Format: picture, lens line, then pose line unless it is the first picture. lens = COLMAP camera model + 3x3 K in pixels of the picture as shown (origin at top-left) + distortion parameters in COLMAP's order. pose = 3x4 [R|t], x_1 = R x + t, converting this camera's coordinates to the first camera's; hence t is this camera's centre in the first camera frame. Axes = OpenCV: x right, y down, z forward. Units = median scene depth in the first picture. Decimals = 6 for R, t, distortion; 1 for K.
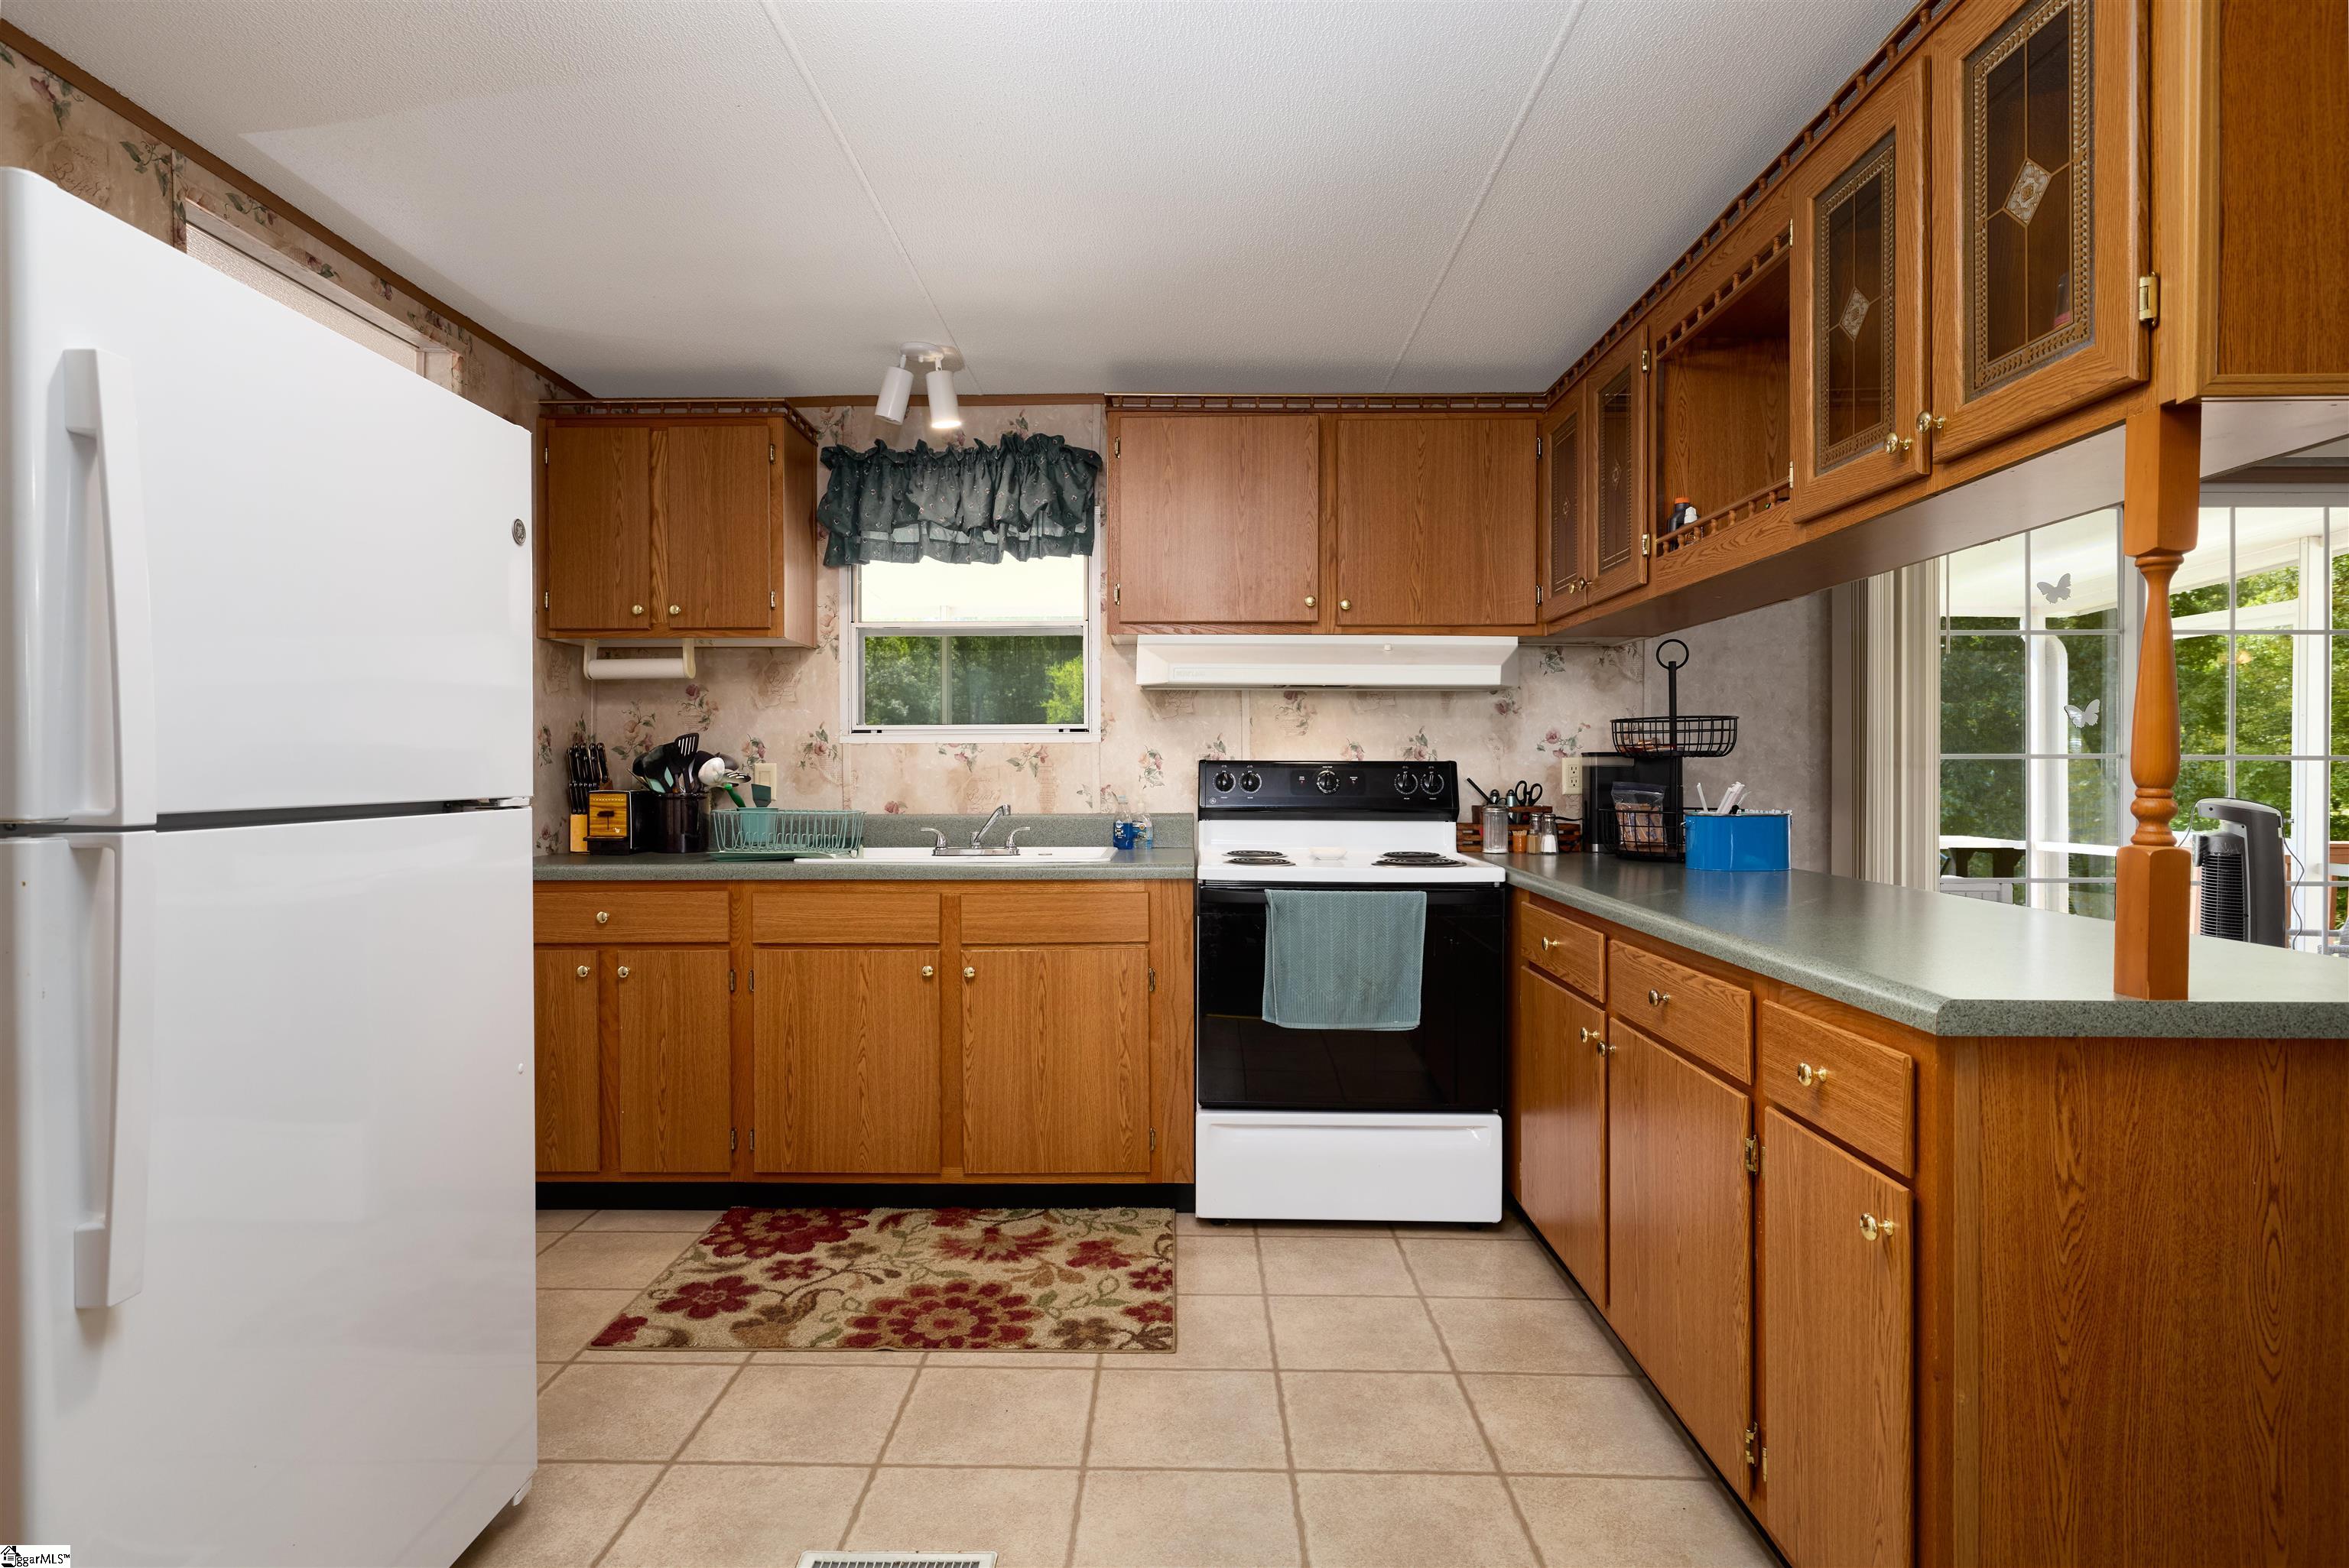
lens RADIAL K [[1240.1, 0, 1174.5], [0, 1240.1, 784.0], [0, 0, 1]] dist [-0.000564, -0.000112]
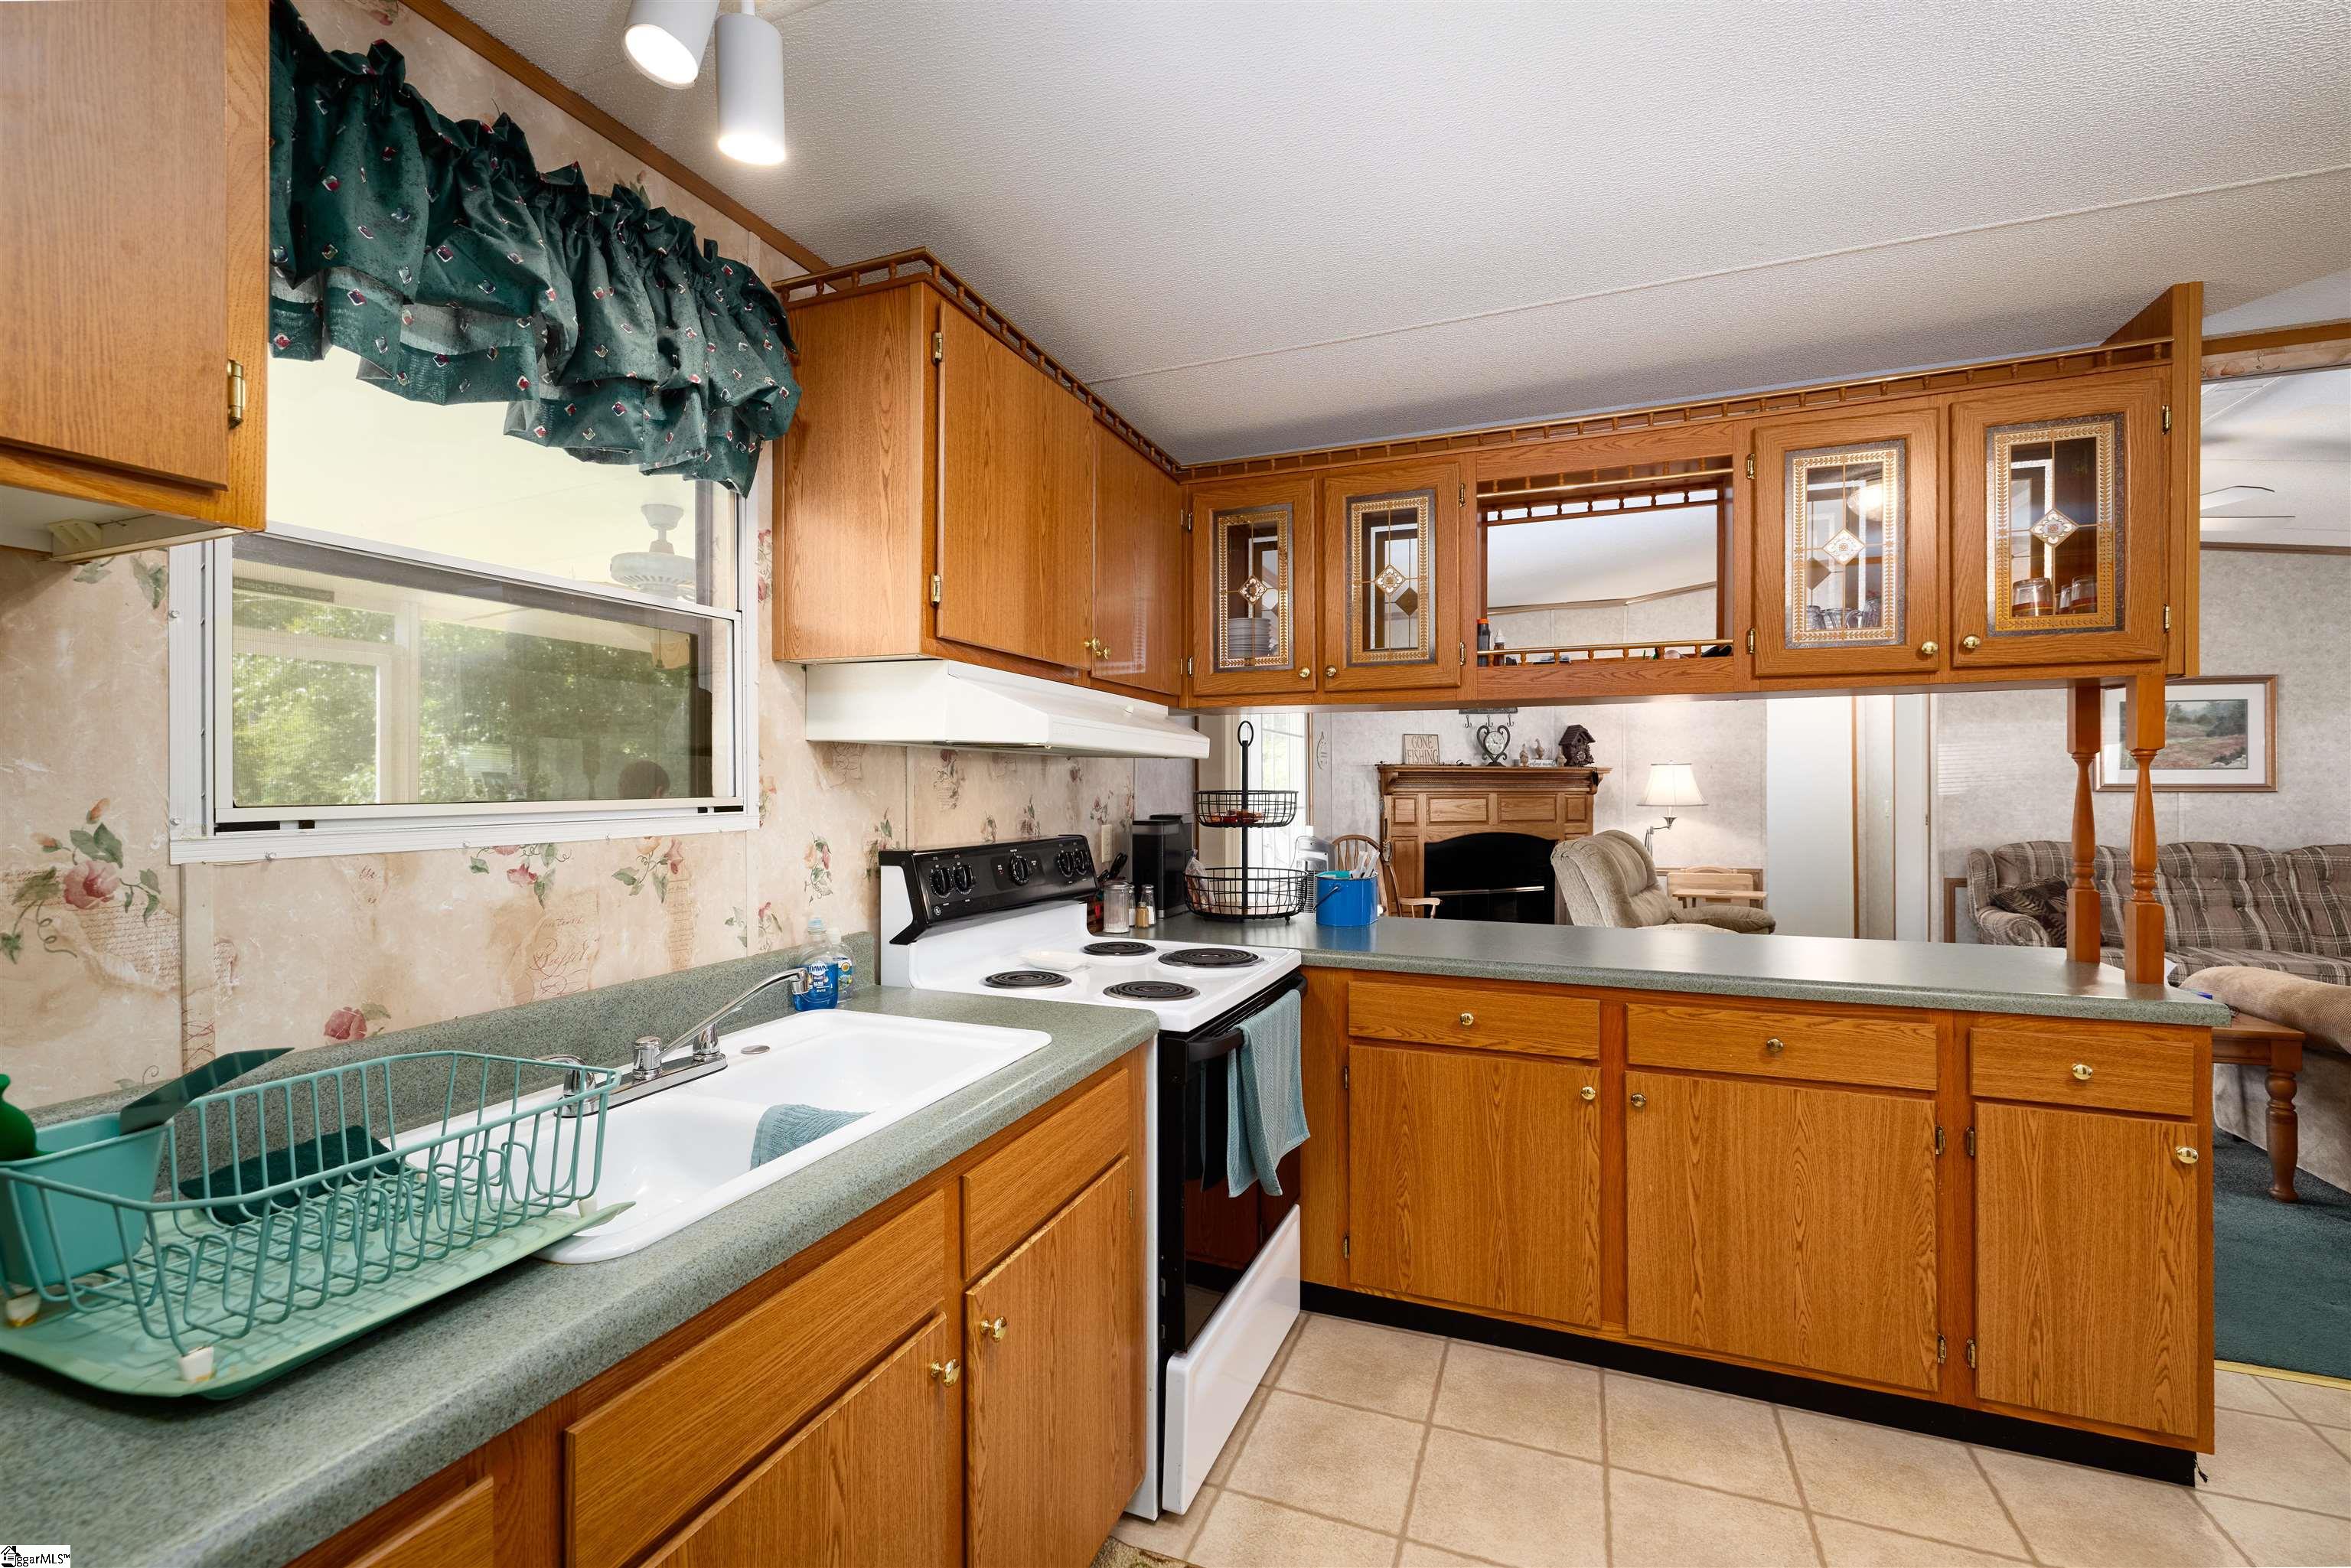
lens RADIAL K [[1029.6, 0, 1166.2], [0, 1029.6, 779.5], [0, 0, 1]] dist [0.000454, 0.000080]
pose [[0.351367, 0.003722, 0.936231, -0.435039], [0.010159, 0.999918, -0.007788, -0.050727], [-0.936183, 0.012248, 0.351300, 0.659425]]
